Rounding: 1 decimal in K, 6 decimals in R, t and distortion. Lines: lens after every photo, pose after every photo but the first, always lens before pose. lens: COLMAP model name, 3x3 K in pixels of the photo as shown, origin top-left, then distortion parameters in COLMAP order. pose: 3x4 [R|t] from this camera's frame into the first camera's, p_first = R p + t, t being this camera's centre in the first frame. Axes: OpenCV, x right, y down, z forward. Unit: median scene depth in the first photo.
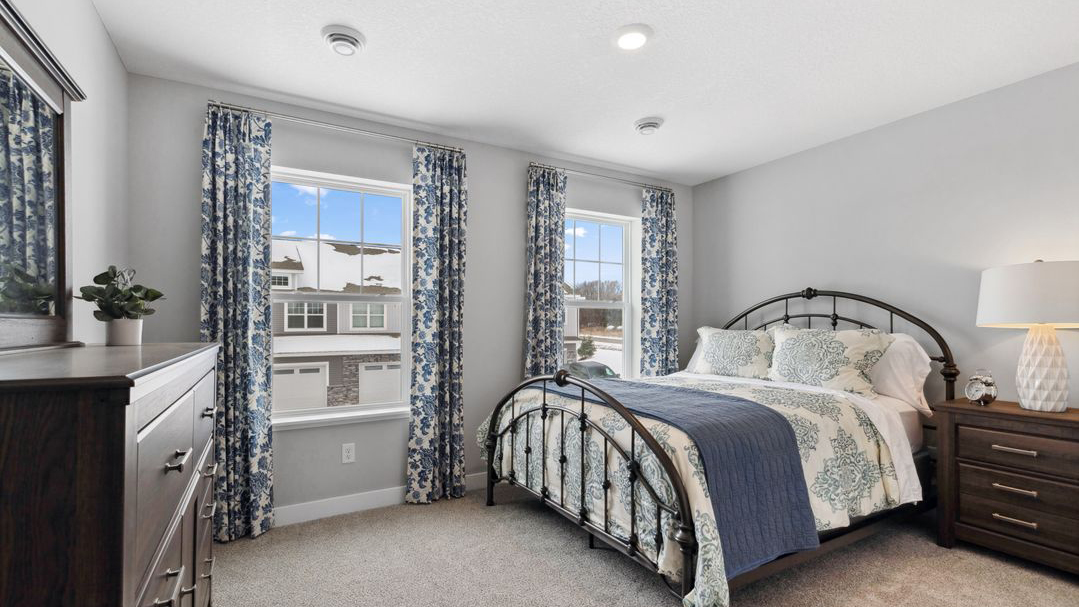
lens RADIAL K [[505.9, 0, 538.6], [0, 505.9, 312.0], [0, 0, 1]] dist [-0.000926, 0.000113]
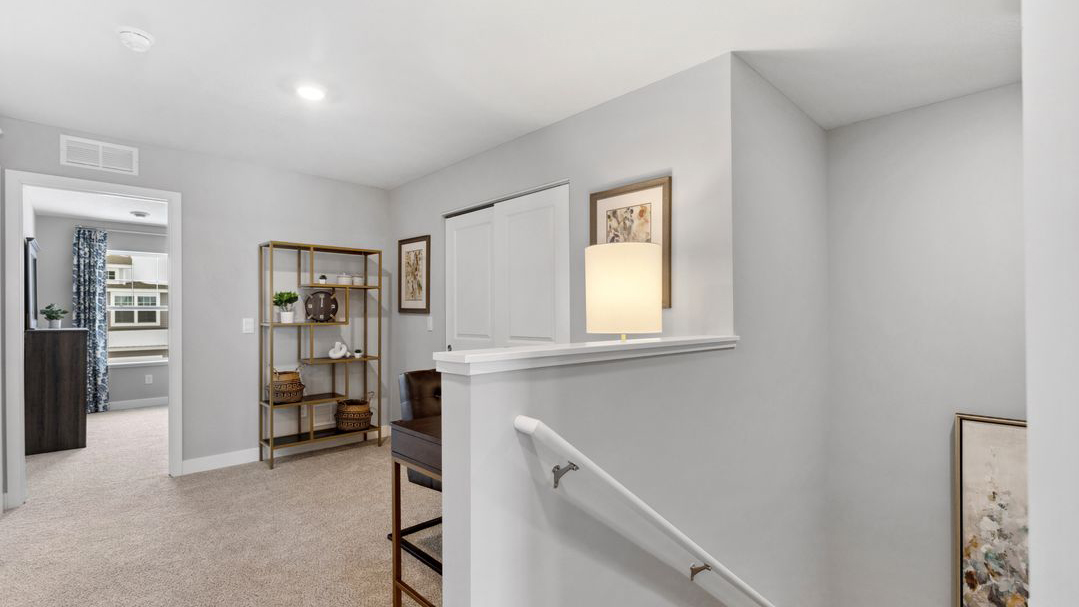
lens RADIAL K [[505.9, 0, 543.2], [0, 505.9, 309.7], [0, 0, 1]] dist [-0.000926, 0.000113]
pose [[0.970685, -0.000821, 0.240356, 0.867815], [-0.001537, 0.999953, 0.009623, -0.053102], [-0.240352, -0.009710, 0.970637, -1.758857]]
